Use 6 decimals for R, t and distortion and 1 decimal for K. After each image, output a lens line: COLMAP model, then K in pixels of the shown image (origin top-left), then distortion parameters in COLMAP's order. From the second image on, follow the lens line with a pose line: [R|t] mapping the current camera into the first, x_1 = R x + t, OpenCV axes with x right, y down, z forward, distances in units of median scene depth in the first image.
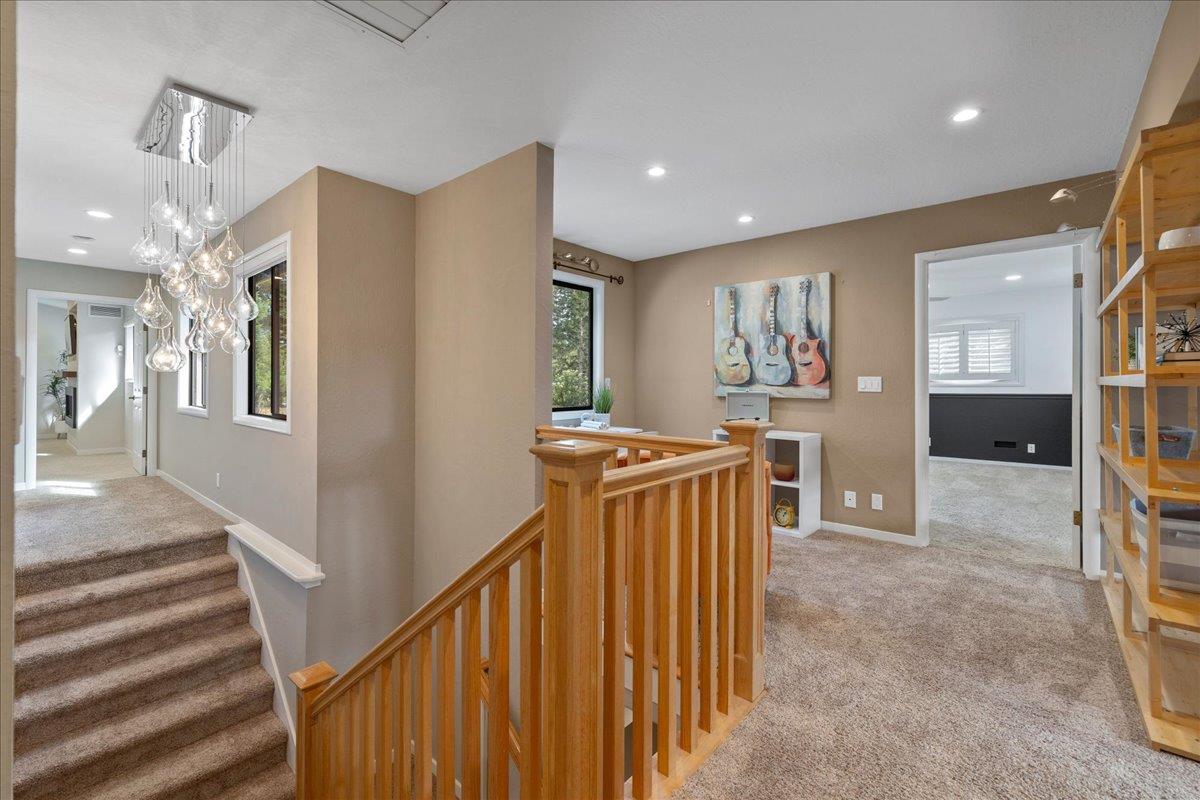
lens RADIAL K [[517.2, 0, 600.4], [0, 517.2, 390.0], [0, 0, 1]] dist [0.004981, -0.001387]
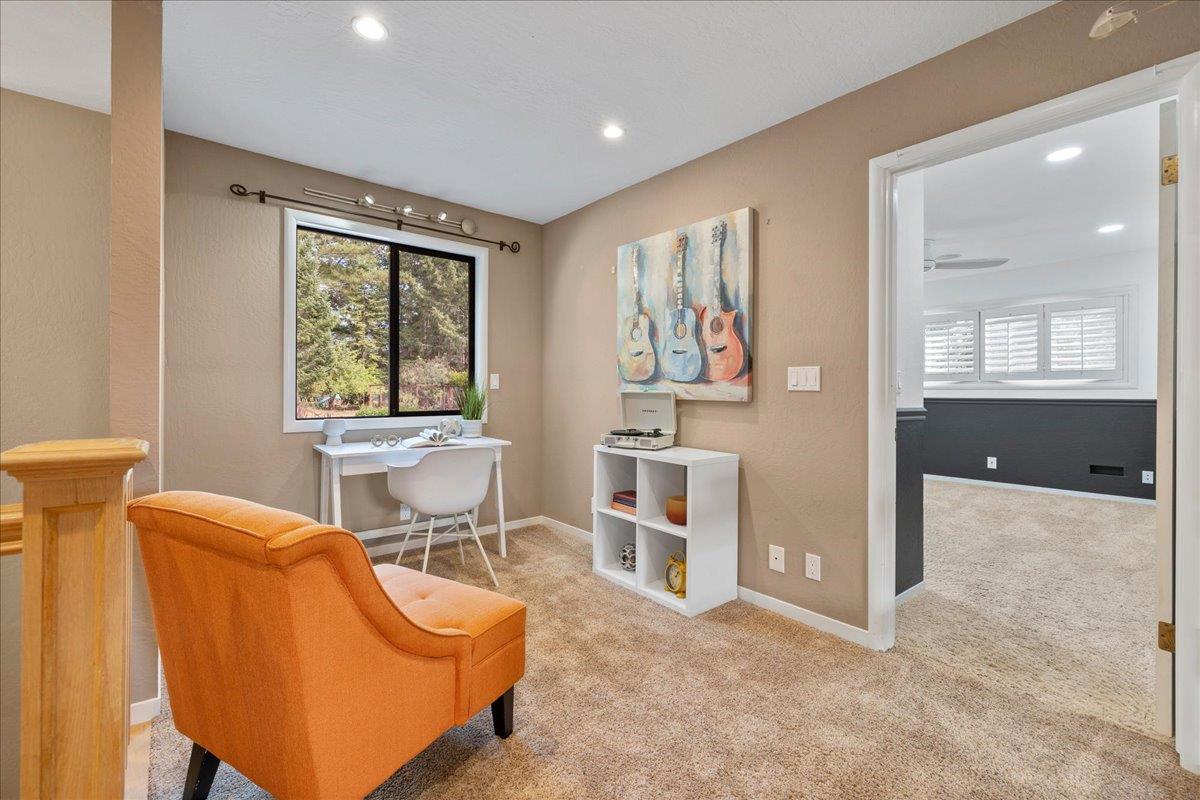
lens RADIAL K [[517.2, 0, 596.1], [0, 517.2, 396.2], [0, 0, 1]] dist [0.004981, -0.001387]
pose [[0.987094, 0.004798, -0.160068, 0.346322], [-0.004684, 0.999988, 0.001089, 0.010005], [0.160071, -0.000325, 0.987105, 0.315782]]
